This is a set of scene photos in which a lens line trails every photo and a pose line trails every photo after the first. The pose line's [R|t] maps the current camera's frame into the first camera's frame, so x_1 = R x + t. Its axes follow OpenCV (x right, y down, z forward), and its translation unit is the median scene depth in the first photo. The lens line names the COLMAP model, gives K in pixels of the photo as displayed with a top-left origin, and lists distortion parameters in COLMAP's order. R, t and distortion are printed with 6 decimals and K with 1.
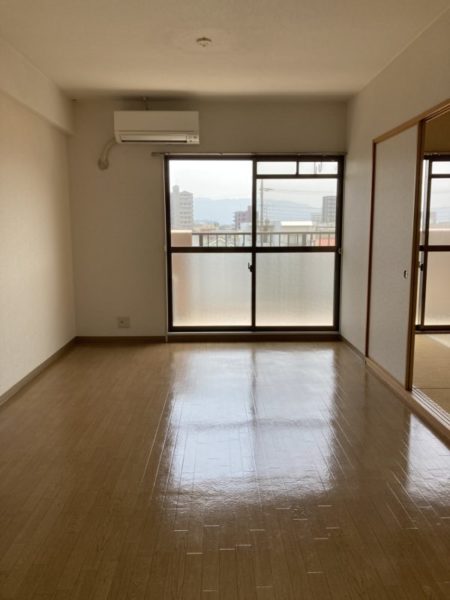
lens RADIAL K [[491.8, 0, 227.8], [0, 491.8, 302.8], [0, 0, 1]] dist [0.030704, -0.024588]
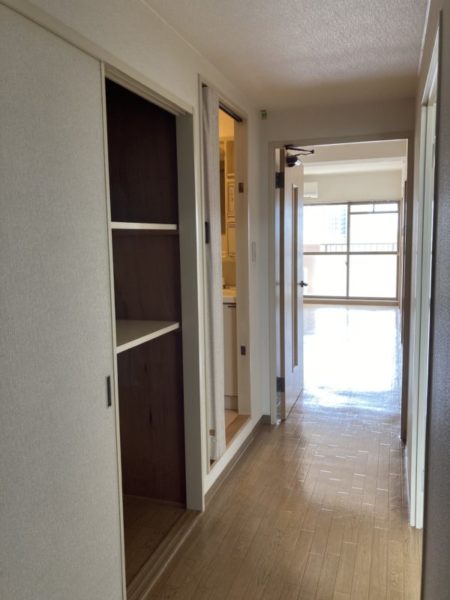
lens RADIAL K [[491.8, 0, 223.8], [0, 491.8, 297.5], [0, 0, 1]] dist [0.030704, -0.024588]
pose [[0.931351, 0.036386, -0.362299, 0.294777], [-0.045900, 0.998789, -0.017685, 0.109613], [0.361217, 0.033101, 0.931894, -0.861586]]
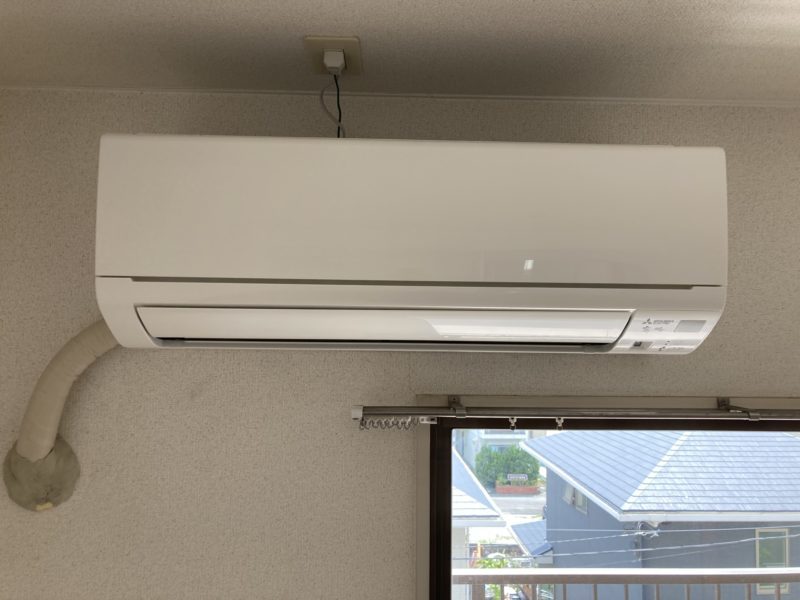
lens RADIAL K [[655.7, 0, 398.3], [0, 655.7, 299.5], [0, 0, 1]] dist [0.030704, -0.024588]
pose [[0.999846, 0.017351, -0.002546, -0.137963], [-0.017536, 0.989057, -0.146485, -0.293991], [-0.000023, 0.146507, 0.989210, 0.765123]]
